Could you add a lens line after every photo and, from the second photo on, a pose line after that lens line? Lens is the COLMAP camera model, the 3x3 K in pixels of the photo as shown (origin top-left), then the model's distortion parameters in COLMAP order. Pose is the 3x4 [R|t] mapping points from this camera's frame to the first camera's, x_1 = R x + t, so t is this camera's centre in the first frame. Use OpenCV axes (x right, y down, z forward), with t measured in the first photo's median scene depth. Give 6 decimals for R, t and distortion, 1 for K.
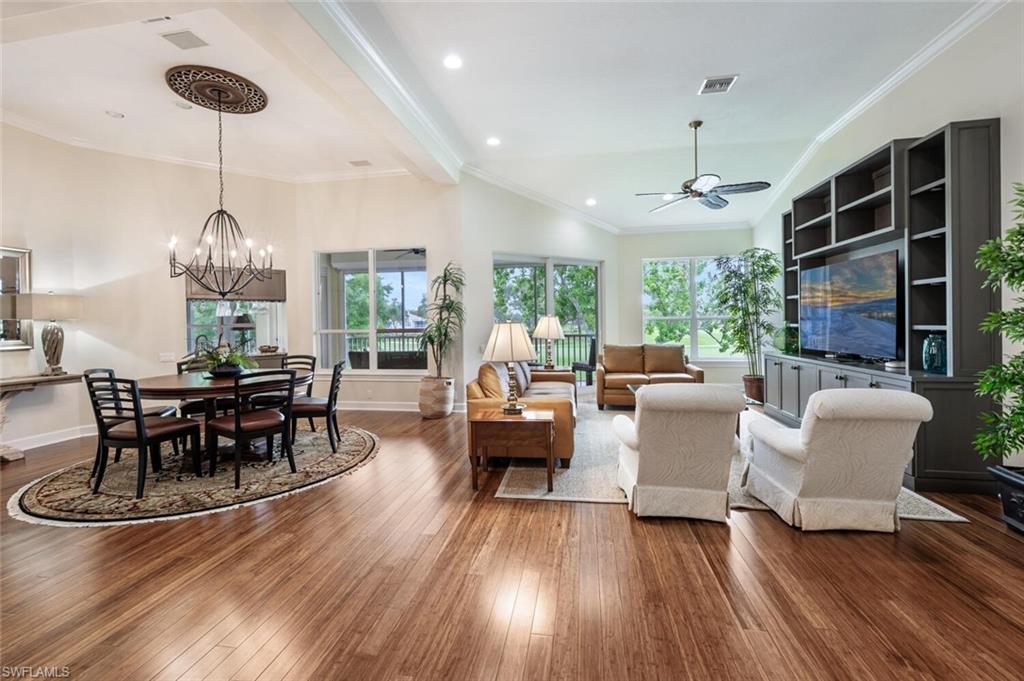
lens RADIAL K [[447.6, 0, 493.9], [0, 447.6, 326.6], [0, 0, 1]] dist [0.000108, 0.000095]
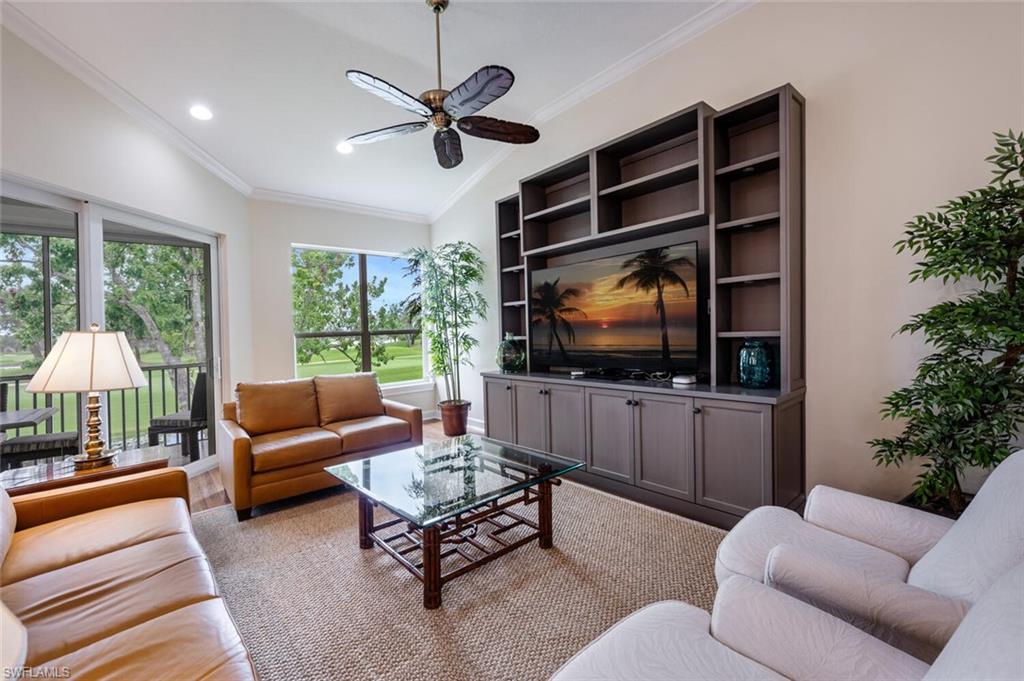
lens RADIAL K [[419.4, 0, 526.8], [0, 419.4, 336.4], [0, 0, 1]] dist [-0.002087, -0.000382]
pose [[0.591010, -0.016336, 0.806499, 0.063228], [0.032972, 0.999449, -0.003918, -0.002359], [-0.805990, 0.028907, 0.591222, 0.546670]]
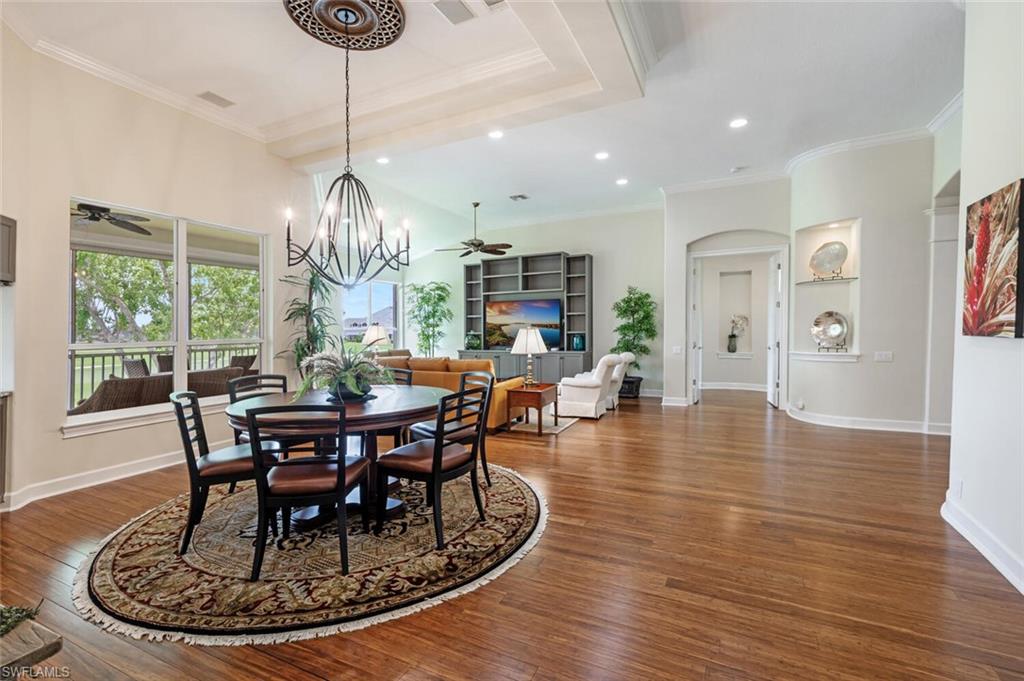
lens RADIAL K [[461.9, 0, 512.0], [0, 461.9, 340.5], [0, 0, 1]] dist [0.000761, 0.000159]
pose [[0.268964, -0.016227, 0.963013, -0.994221], [0.018736, 0.999757, 0.011613, 0.007455], [-0.962968, 0.014920, 0.269203, 0.411824]]
